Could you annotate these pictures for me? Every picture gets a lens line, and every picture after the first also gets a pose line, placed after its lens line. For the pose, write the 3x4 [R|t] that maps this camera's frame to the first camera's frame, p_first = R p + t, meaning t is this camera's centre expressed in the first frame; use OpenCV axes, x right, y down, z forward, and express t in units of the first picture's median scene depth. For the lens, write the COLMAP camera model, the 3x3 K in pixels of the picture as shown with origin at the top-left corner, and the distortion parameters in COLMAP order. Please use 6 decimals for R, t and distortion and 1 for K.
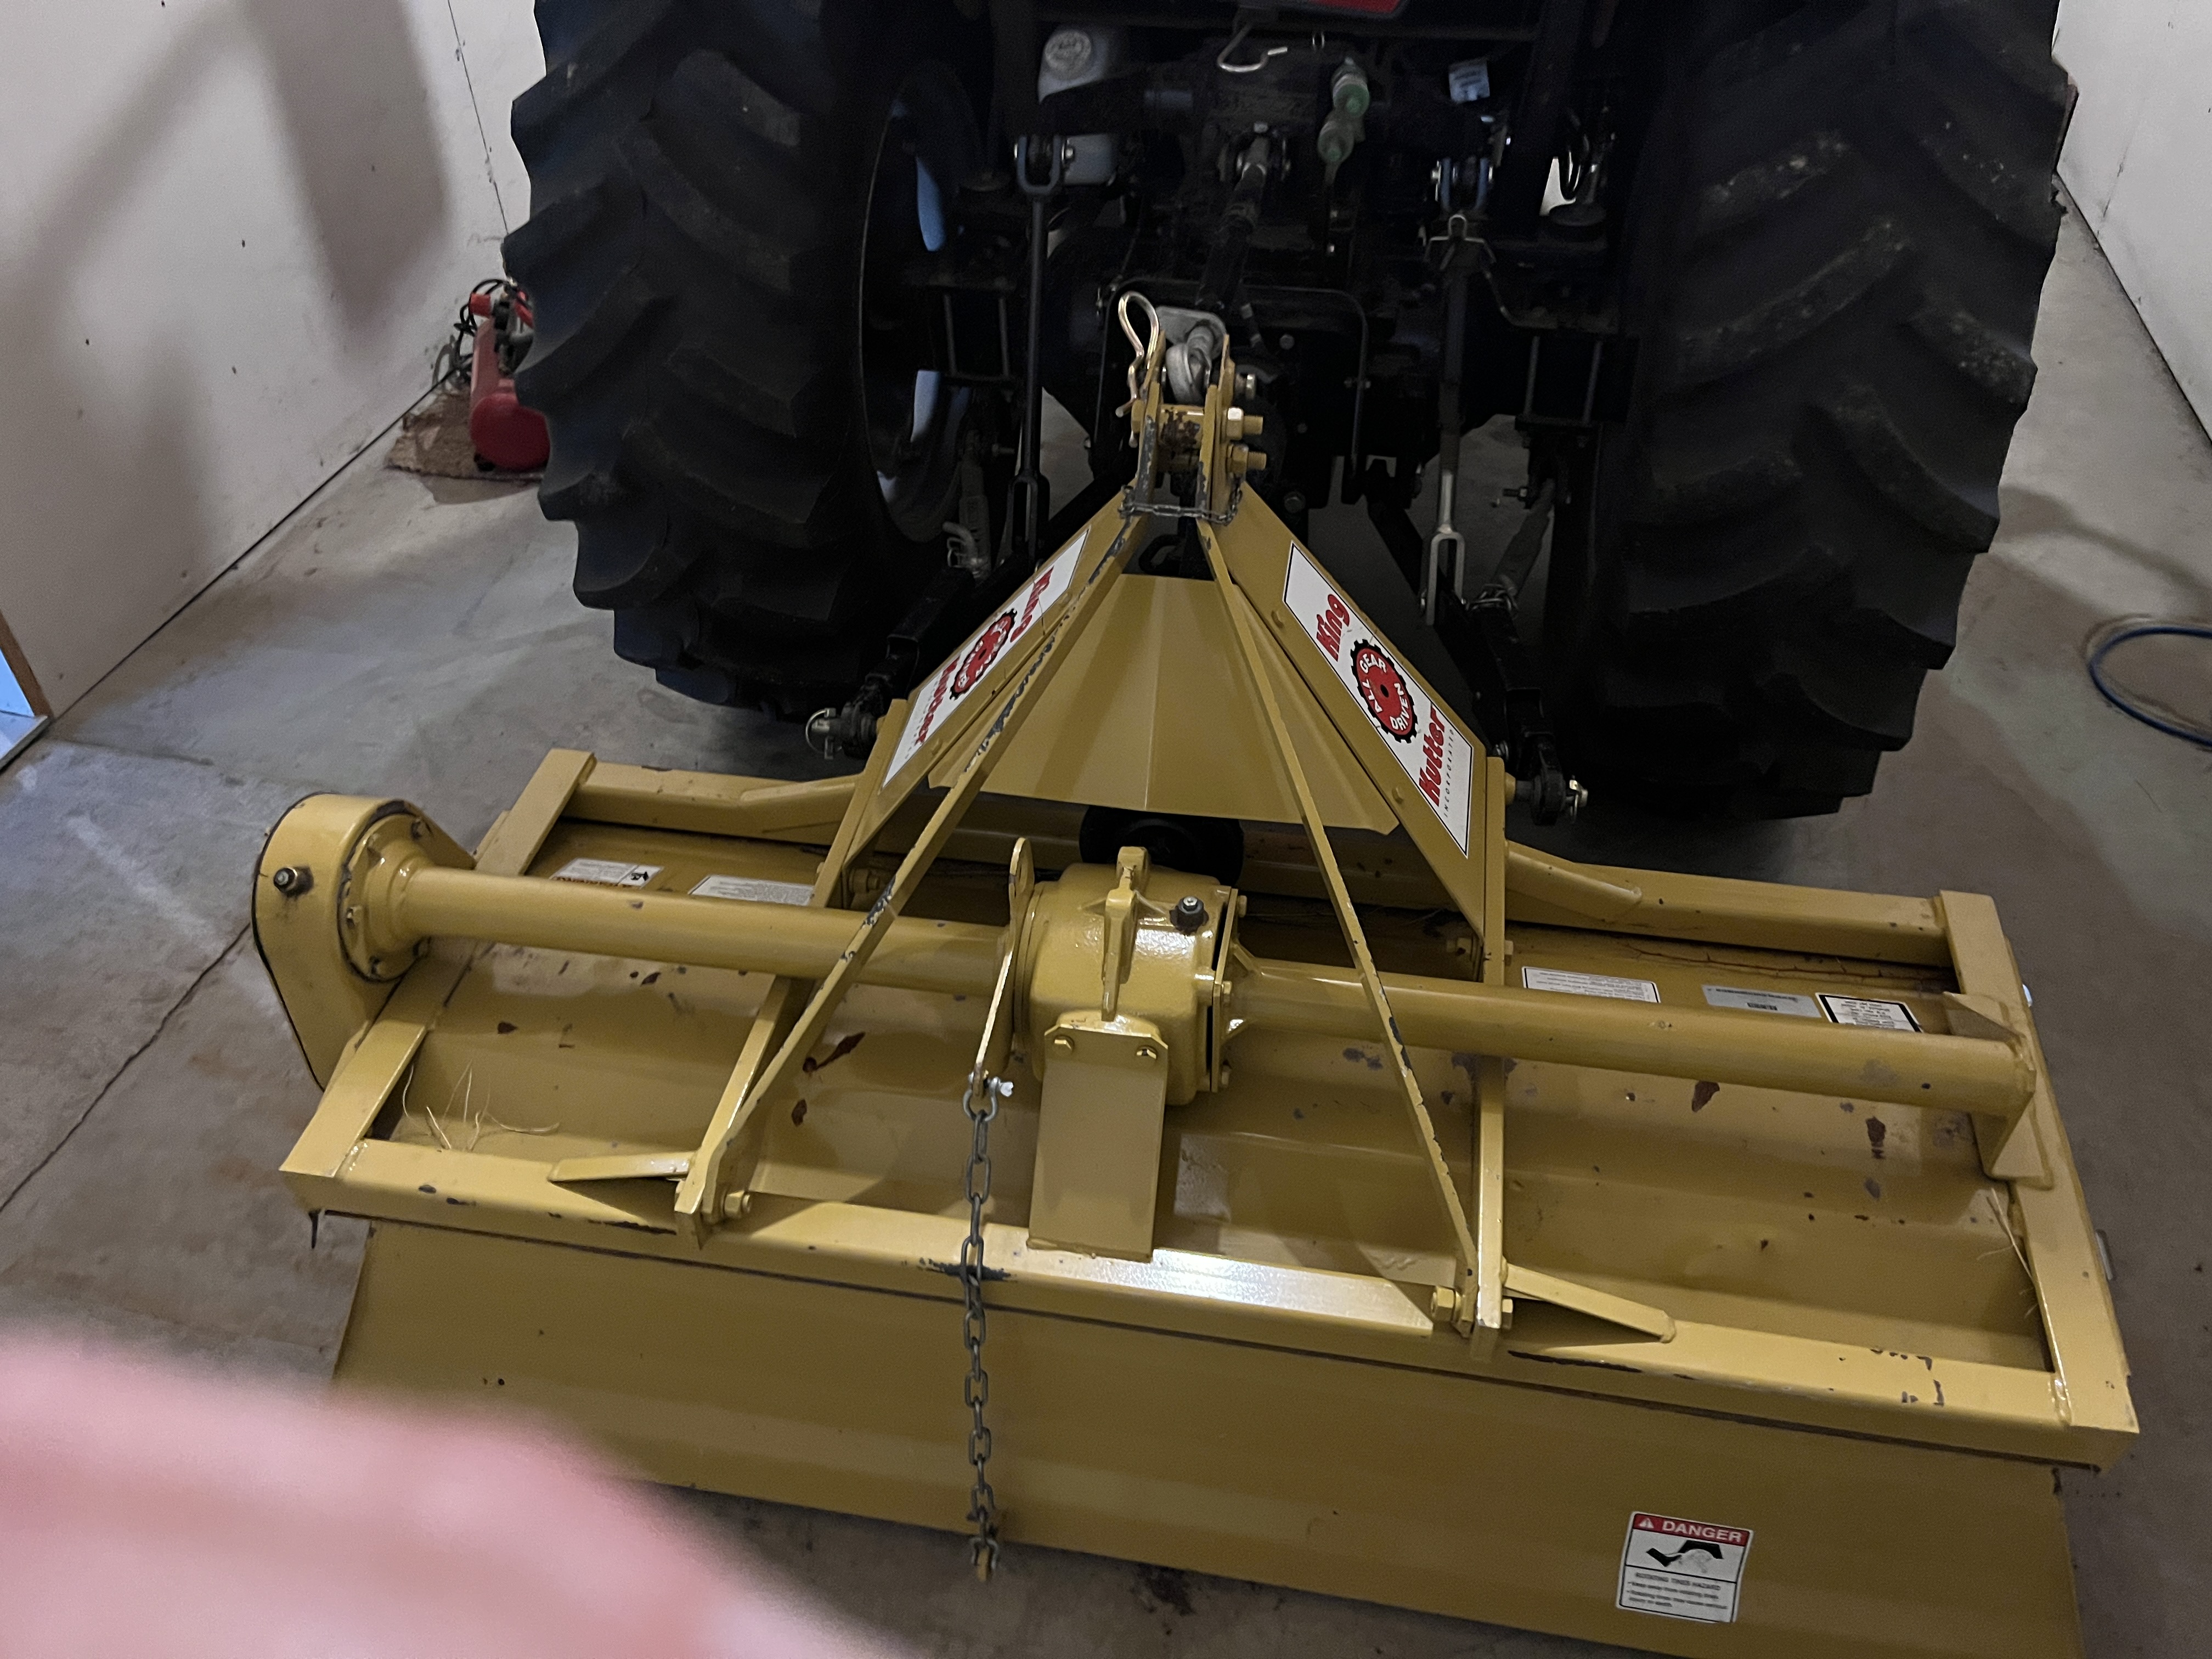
lens RADIAL K [[1678.1, 0, 1151.1], [0, 1678.1, 827.5], [0, 0, 1]] dist [0.058181, -0.055764]
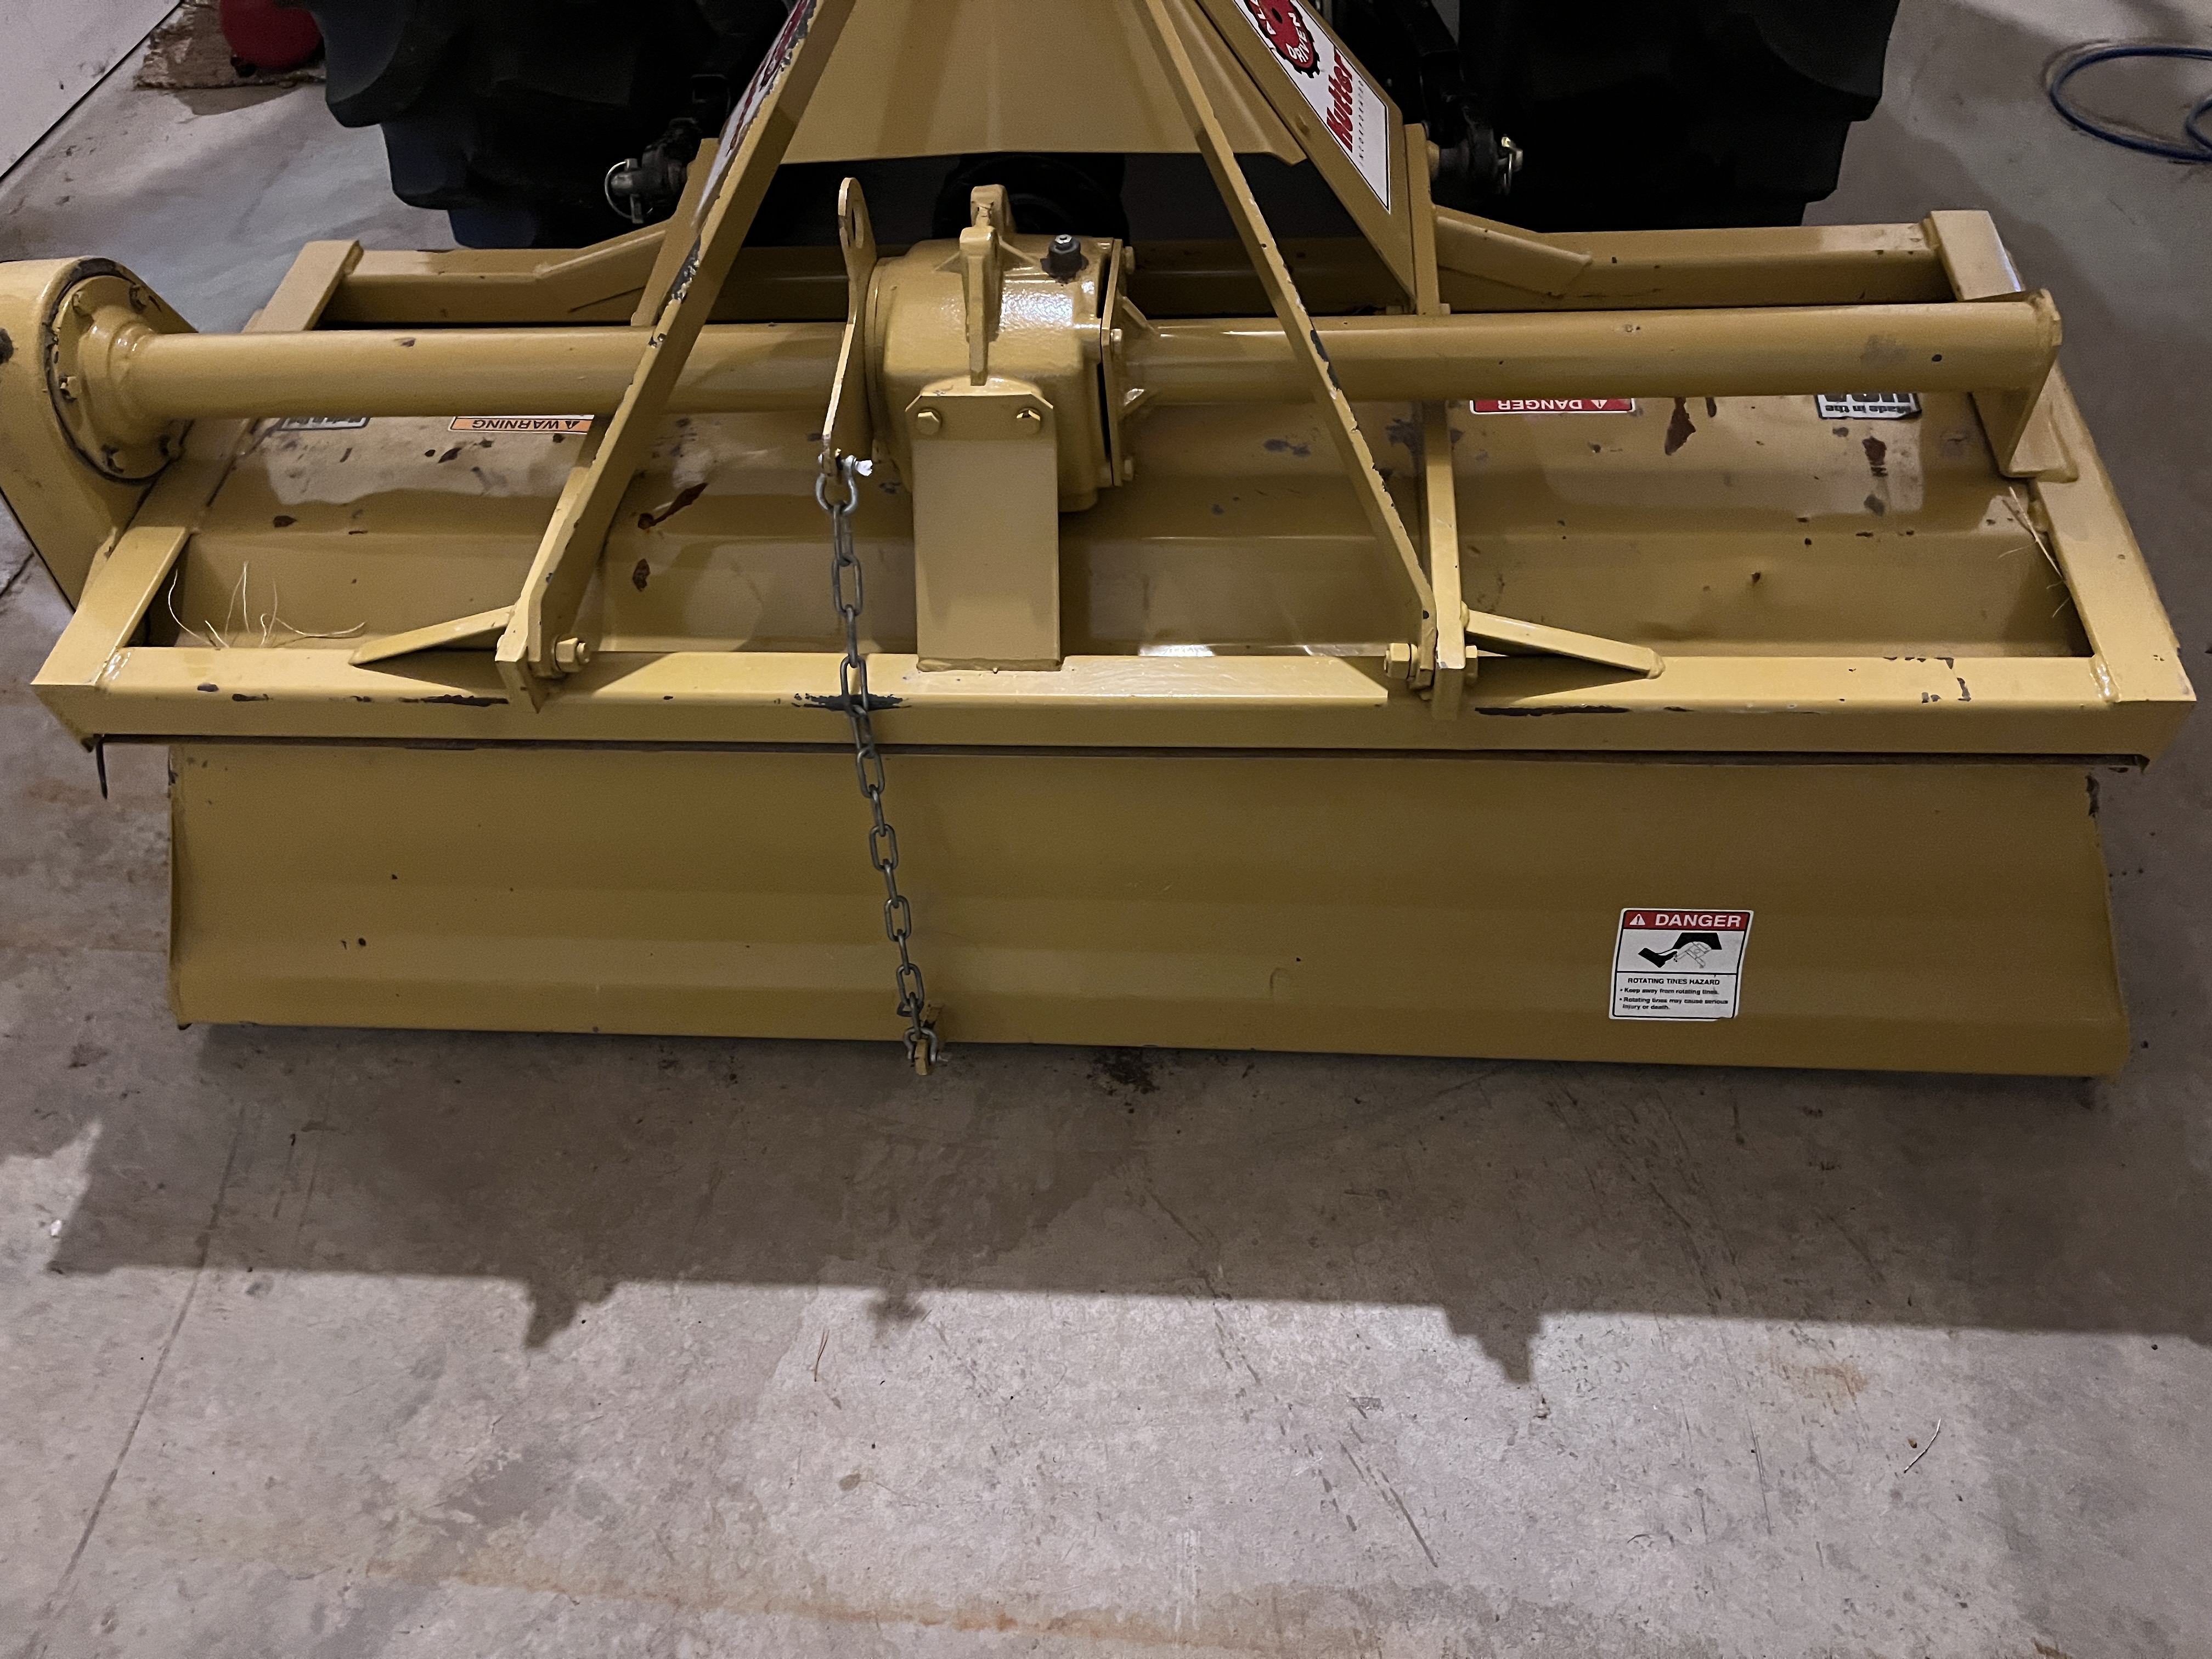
lens RADIAL K [[1681.2, 0, 1156.1], [0, 1681.2, 830.3], [0, 0, 1]] dist [0.080393, -0.108326]
pose [[0.993954, -0.105292, 0.031122, 0.011204], [0.099481, 0.983589, 0.150522, 0.193818], [-0.046460, -0.146516, 0.988117, 0.116899]]
